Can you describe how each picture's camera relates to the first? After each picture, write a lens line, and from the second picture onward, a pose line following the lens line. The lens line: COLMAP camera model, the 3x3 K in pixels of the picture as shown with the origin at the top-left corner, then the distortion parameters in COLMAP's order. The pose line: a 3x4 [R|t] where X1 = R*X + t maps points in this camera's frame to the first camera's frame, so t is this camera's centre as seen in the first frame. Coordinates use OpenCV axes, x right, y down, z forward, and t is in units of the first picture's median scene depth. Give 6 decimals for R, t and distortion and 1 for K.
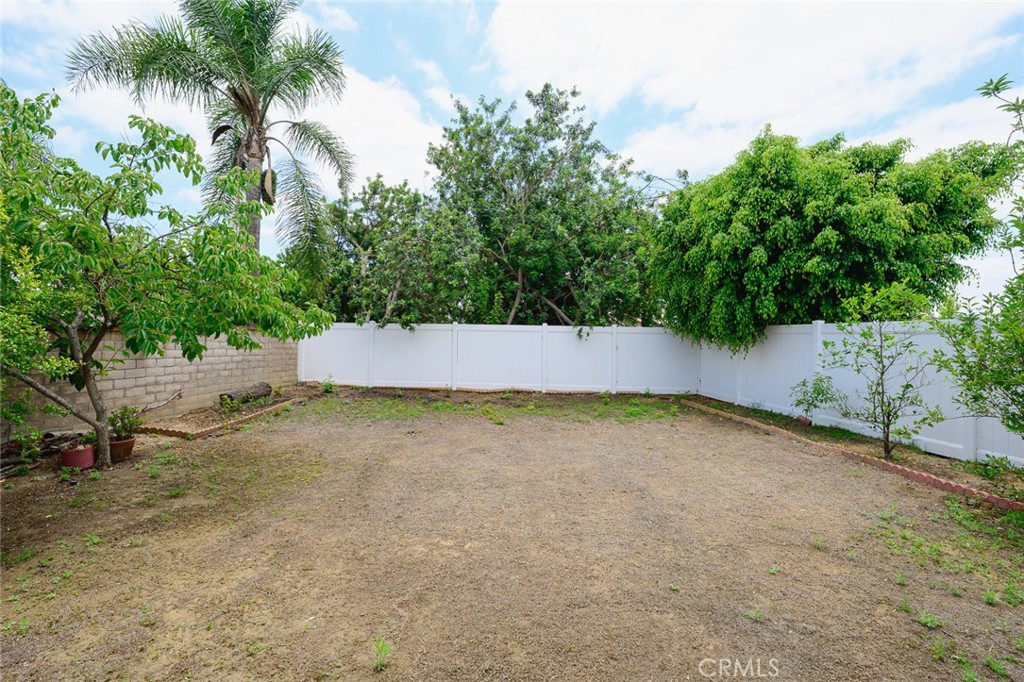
lens RADIAL K [[448.0, 0, 502.3], [0, 448.0, 342.2], [0, 0, 1]] dist [0.000030, -0.000281]
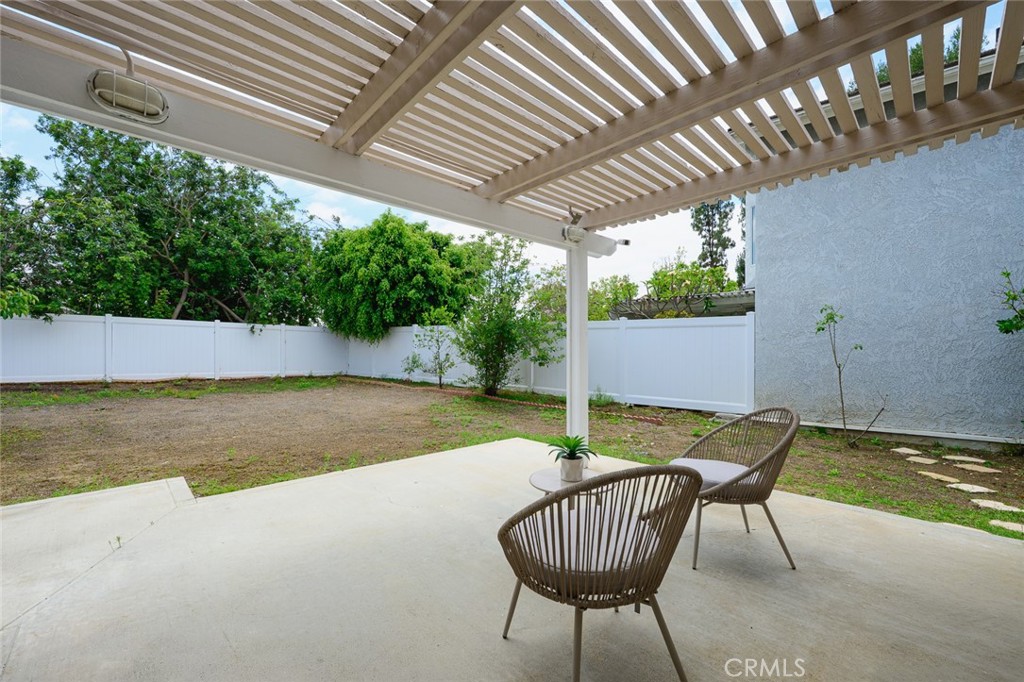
lens RADIAL K [[408.9, 0, 511.2], [0, 408.9, 349.7], [0, 0, 1]] dist [0.003517, 0.000342]
pose [[0.682900, -0.007174, 0.730477, -0.214323], [0.000856, 0.999959, 0.009020, 0.035153], [-0.730512, -0.005535, 0.682878, -0.373427]]
